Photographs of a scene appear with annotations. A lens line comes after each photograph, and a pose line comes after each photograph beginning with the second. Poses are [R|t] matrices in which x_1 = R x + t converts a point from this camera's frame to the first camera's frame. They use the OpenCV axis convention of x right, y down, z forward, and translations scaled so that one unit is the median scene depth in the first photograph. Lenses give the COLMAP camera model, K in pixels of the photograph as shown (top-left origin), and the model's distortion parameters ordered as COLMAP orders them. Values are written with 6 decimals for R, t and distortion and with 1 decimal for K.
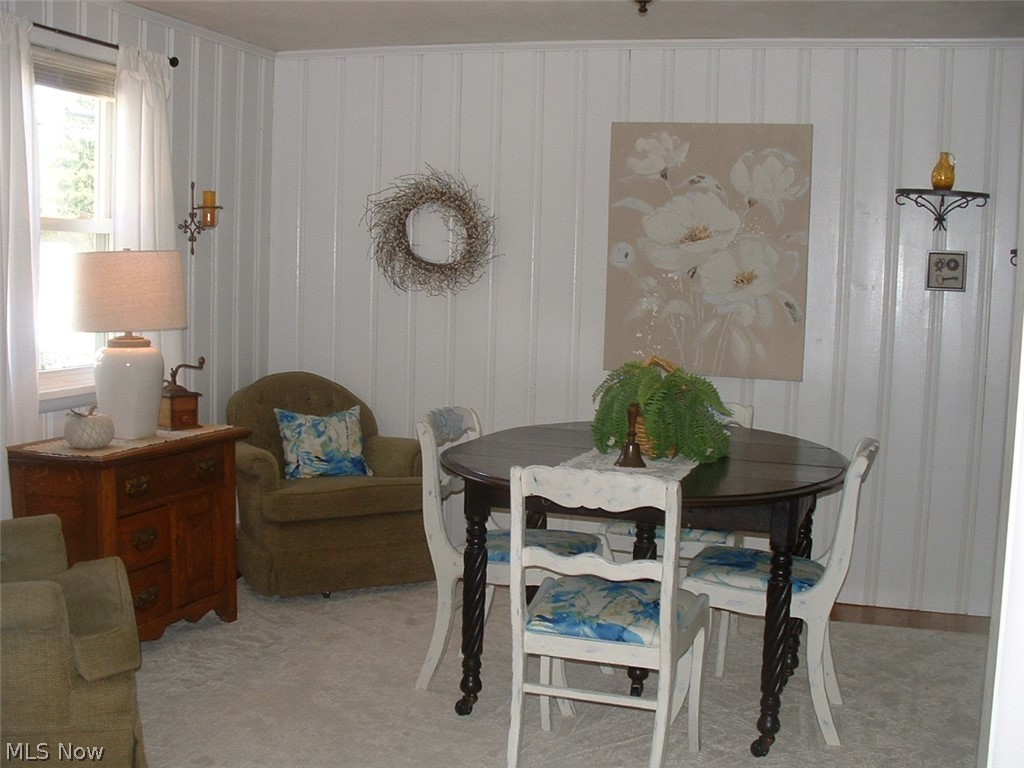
lens RADIAL K [[1318.1, 0, 514.1], [0, 1318.1, 386.1], [0, 0, 1]] dist [-0.130499, 0.000000]
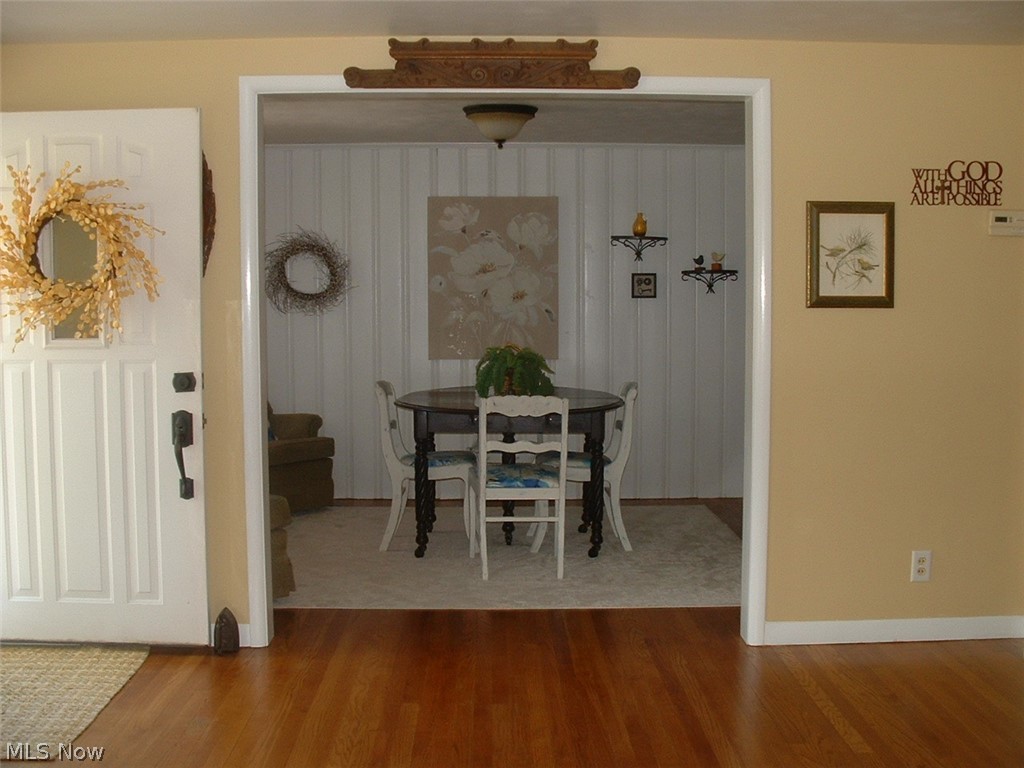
lens RADIAL K [[1318.1, 0, 511.2], [0, 1318.1, 383.3], [0, 0, 1]] dist [-0.130499, 0.000000]
pose [[0.951792, -0.057694, 0.301270, -0.311902], [0.062571, 0.998019, -0.006555, 0.031866], [-0.300295, 0.025090, 0.953516, -0.490714]]
